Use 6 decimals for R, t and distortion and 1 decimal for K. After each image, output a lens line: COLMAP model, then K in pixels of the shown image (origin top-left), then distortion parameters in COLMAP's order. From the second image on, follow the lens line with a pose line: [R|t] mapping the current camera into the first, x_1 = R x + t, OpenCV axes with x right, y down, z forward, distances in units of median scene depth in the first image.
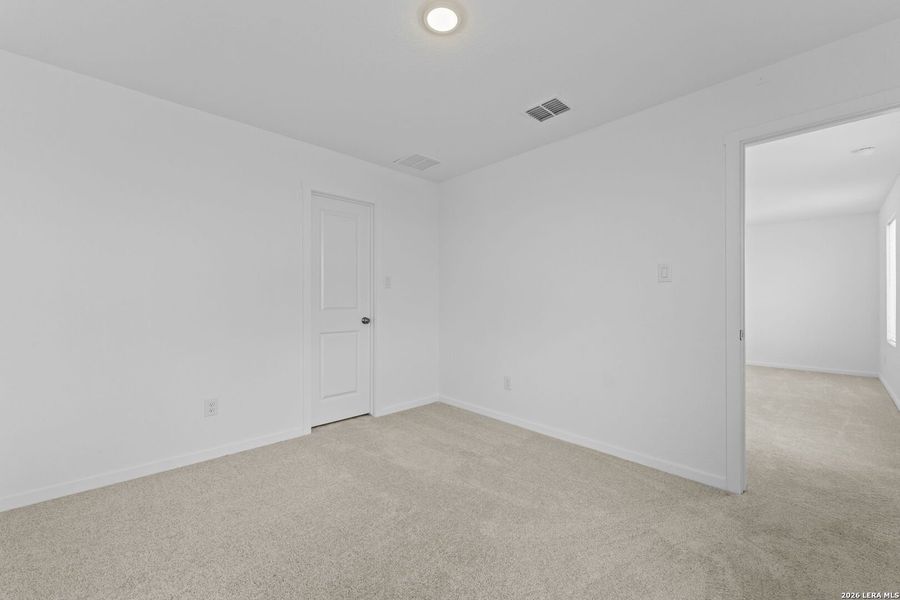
lens RADIAL K [[359.6, 0, 453.0], [0, 359.6, 302.2], [0, 0, 1]] dist [0.000845, 0.000097]
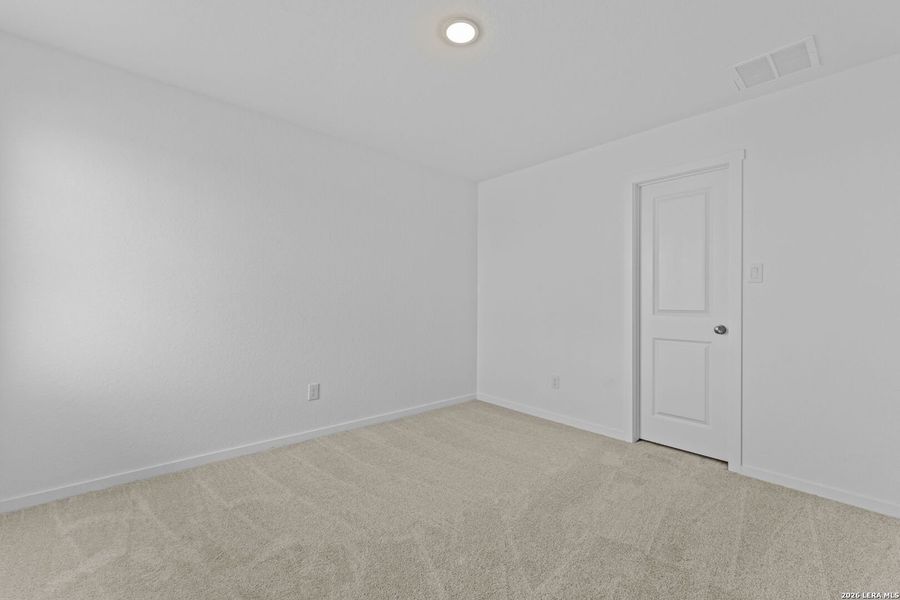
lens RADIAL K [[370.8, 0, 450.0], [0, 370.8, 300.0], [0, 0, 1]] dist [0.000881, 0.000051]
pose [[-0.042620, -0.006748, -0.999069, 0.533679], [-0.005940, 0.999961, -0.006501, -0.000071], [0.999074, 0.005657, -0.042658, 0.503622]]
